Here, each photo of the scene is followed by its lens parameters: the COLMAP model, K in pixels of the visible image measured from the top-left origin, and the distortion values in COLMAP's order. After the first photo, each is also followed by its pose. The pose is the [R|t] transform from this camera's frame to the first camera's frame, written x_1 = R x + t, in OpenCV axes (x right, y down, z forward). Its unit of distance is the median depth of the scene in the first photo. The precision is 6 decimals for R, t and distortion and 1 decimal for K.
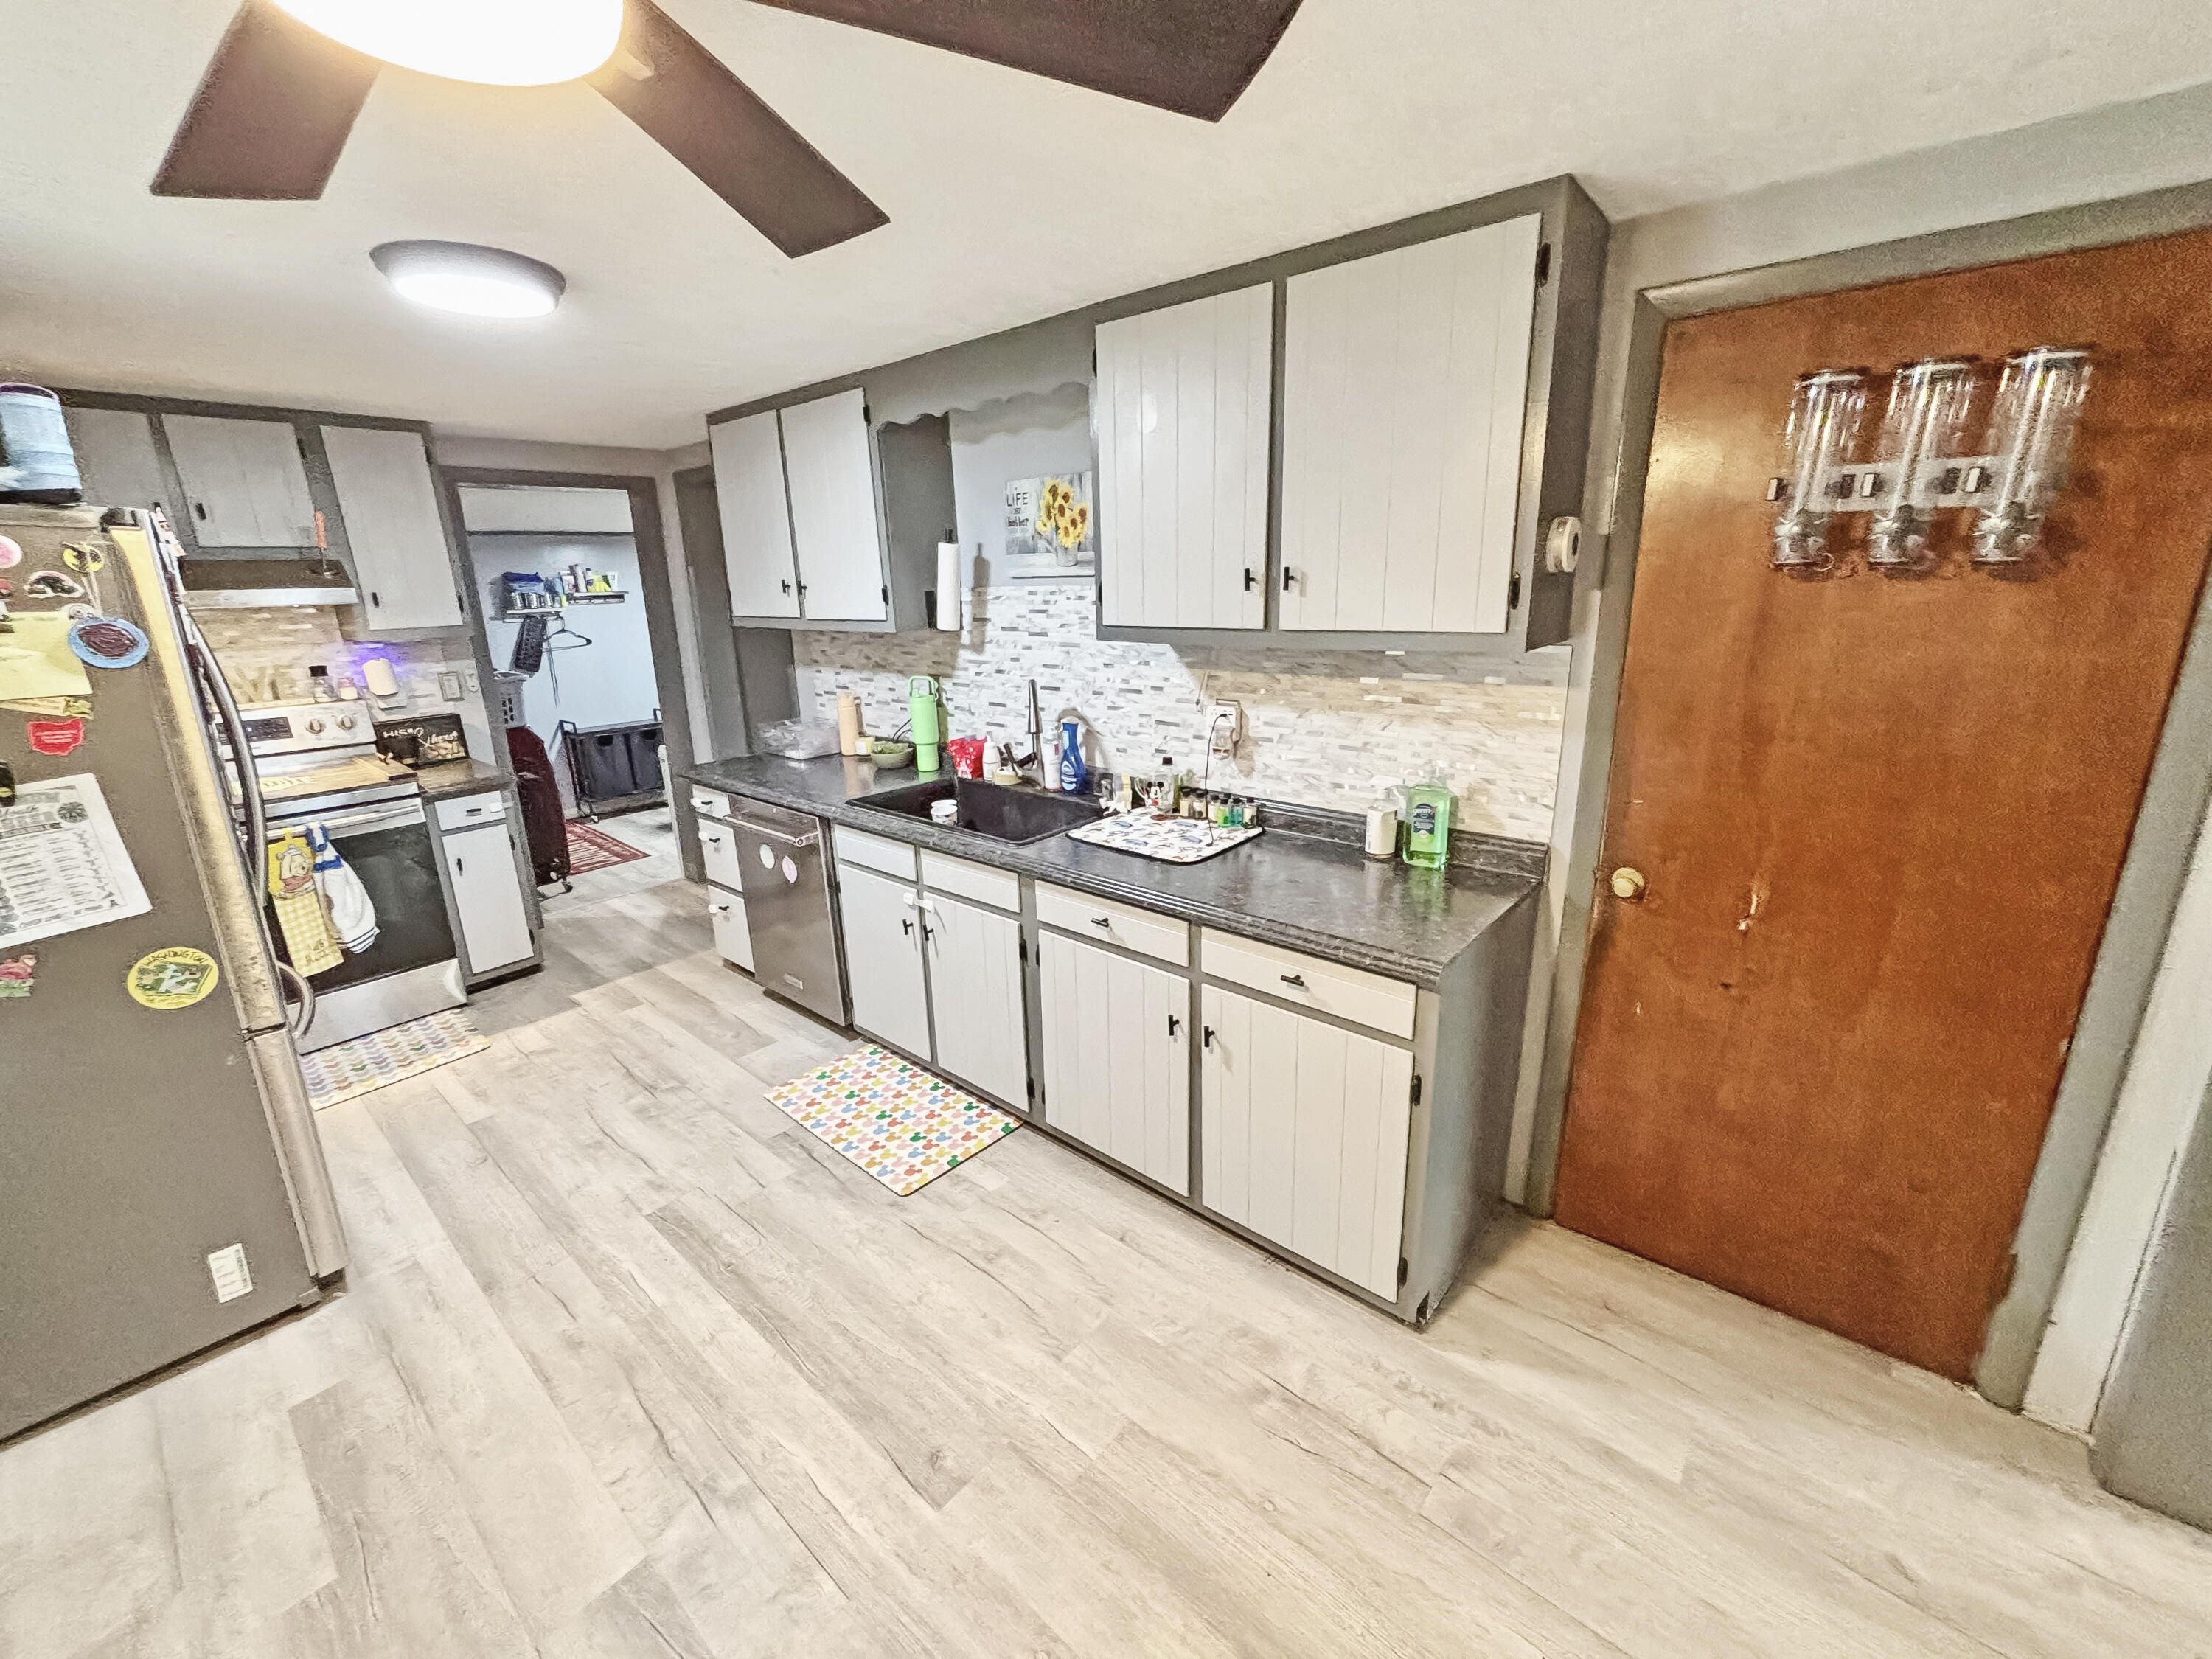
lens RADIAL K [[891.4, 0, 1103.4], [0, 891.4, 822.1], [0, 0, 1]] dist [-0.002972, 0.001003]
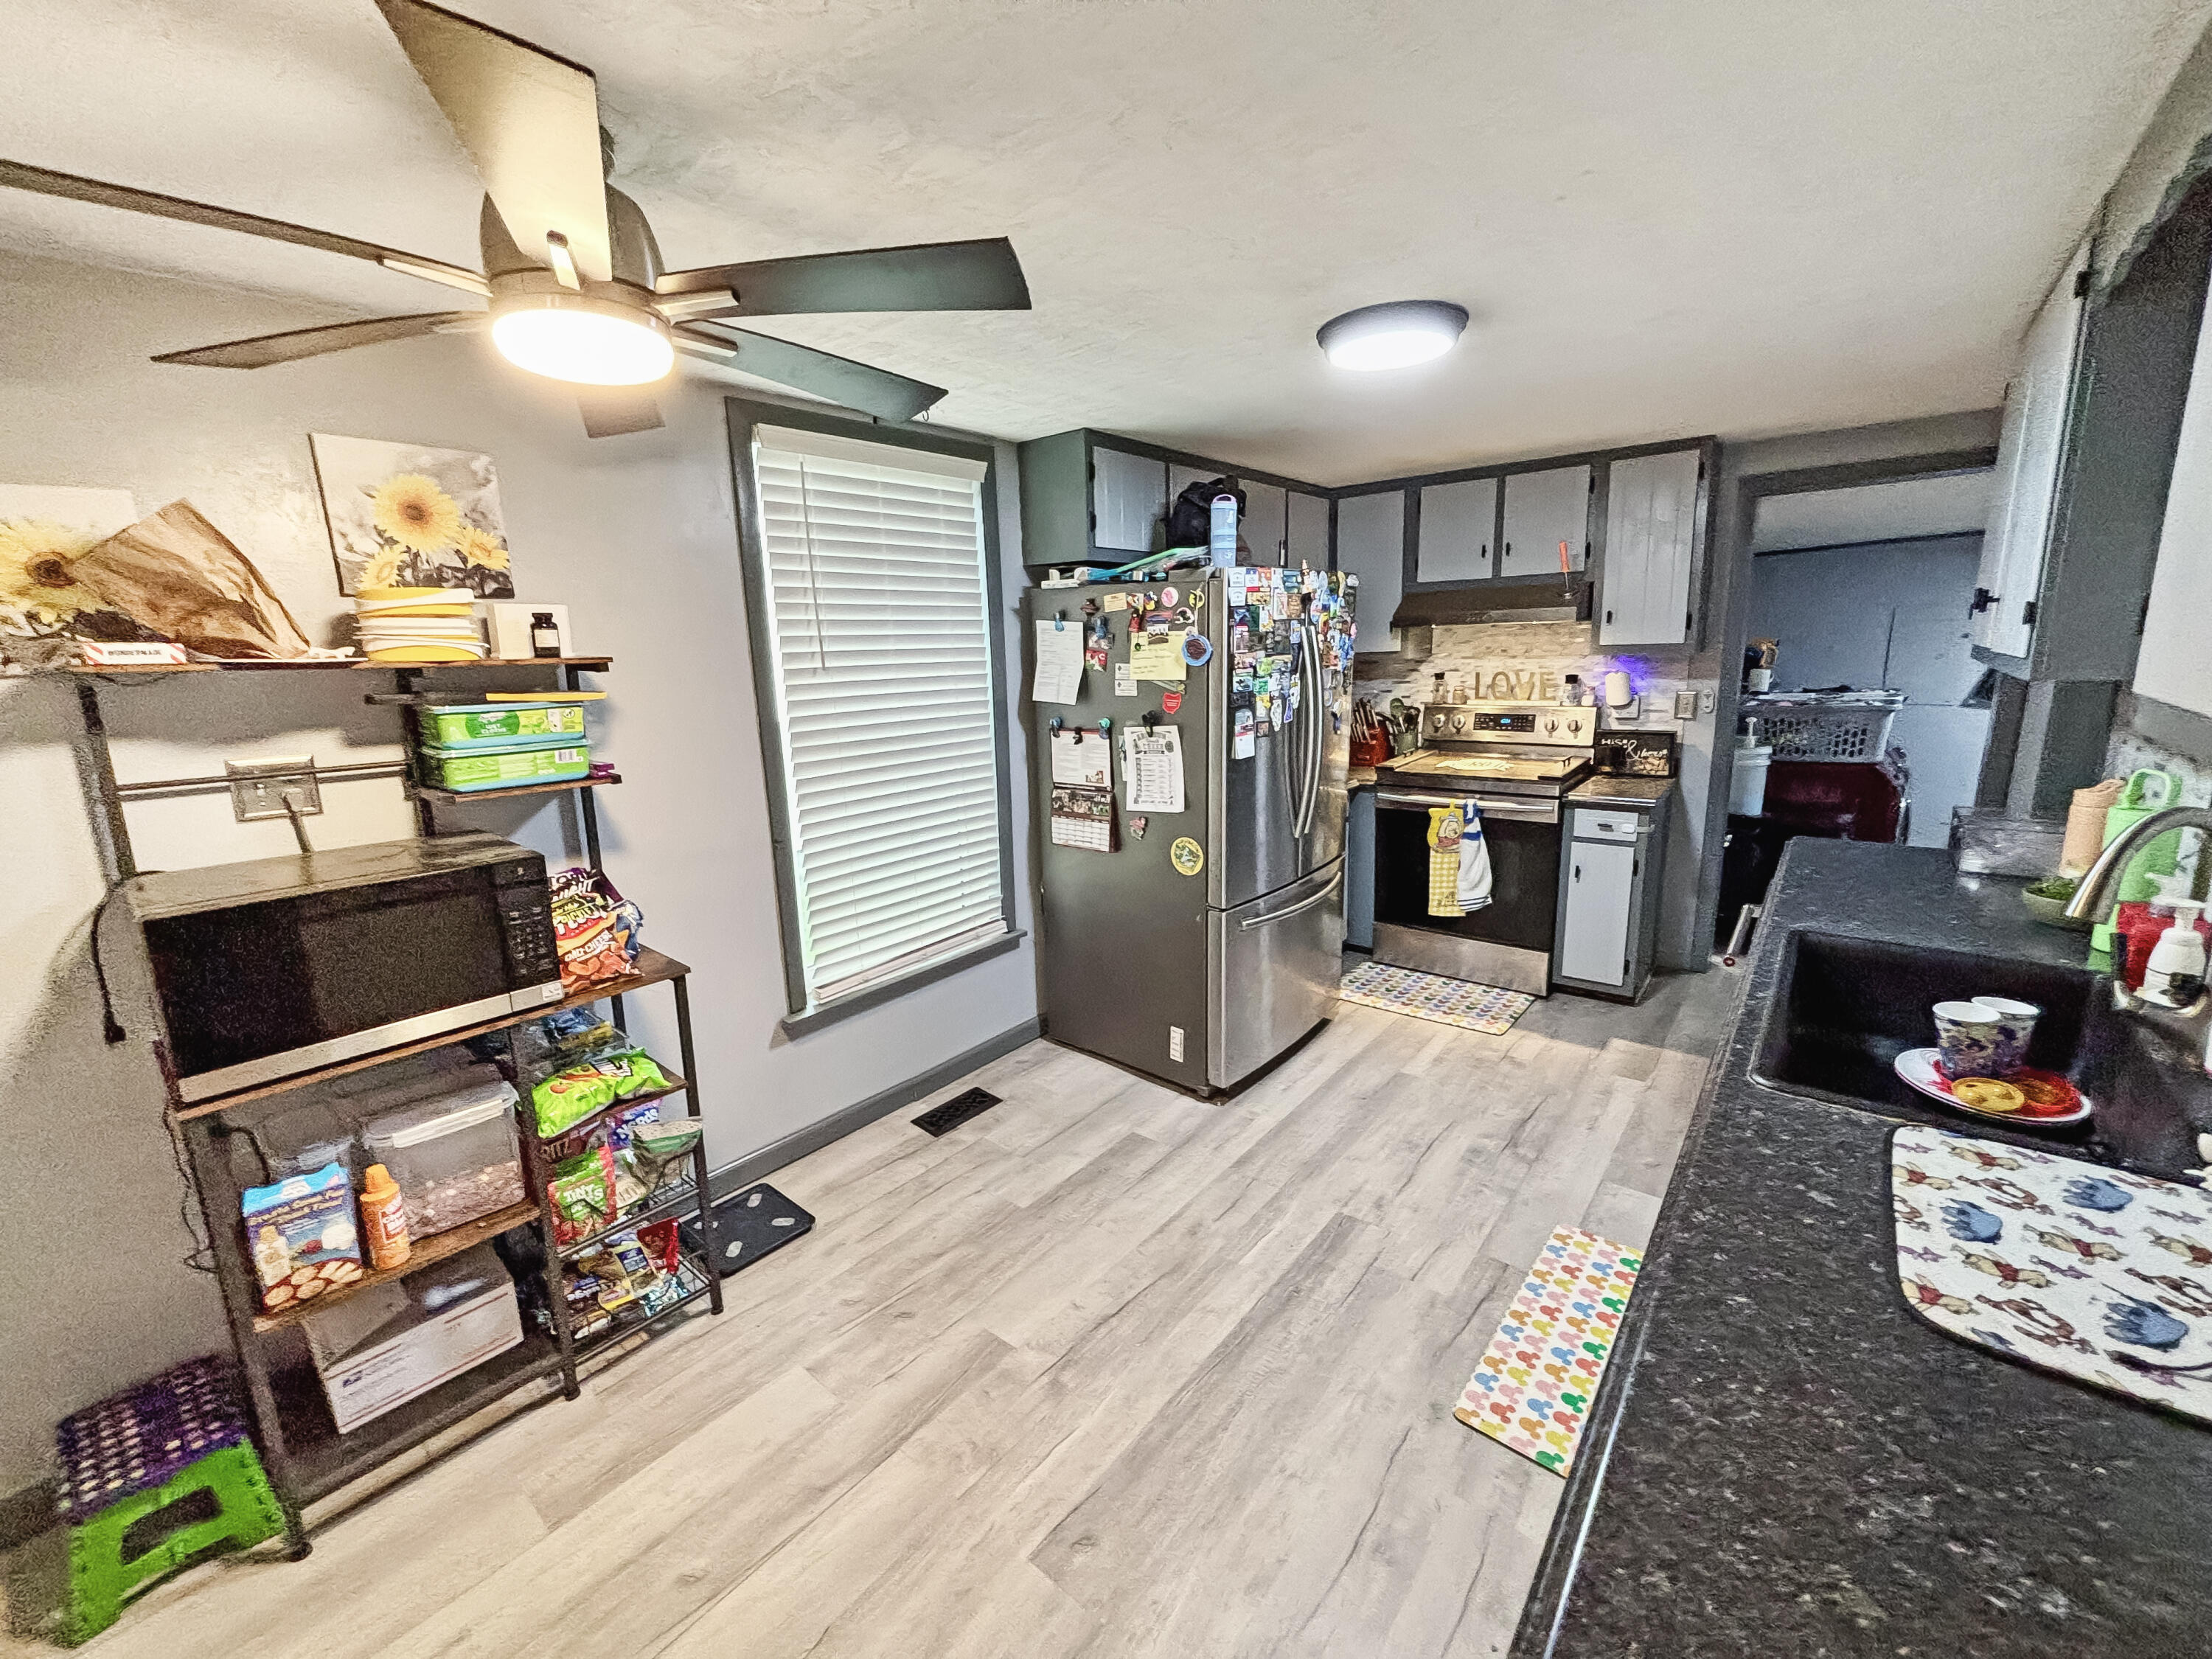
lens RADIAL K [[891.4, 0, 1104.6], [0, 891.4, 818.9], [0, 0, 1]] dist [-0.002972, 0.001003]
pose [[0.024041, 0.222319, -0.974678, 0.362564], [-0.232931, 0.949371, 0.210801, -0.138685], [0.972196, 0.221965, 0.074608, 0.507518]]
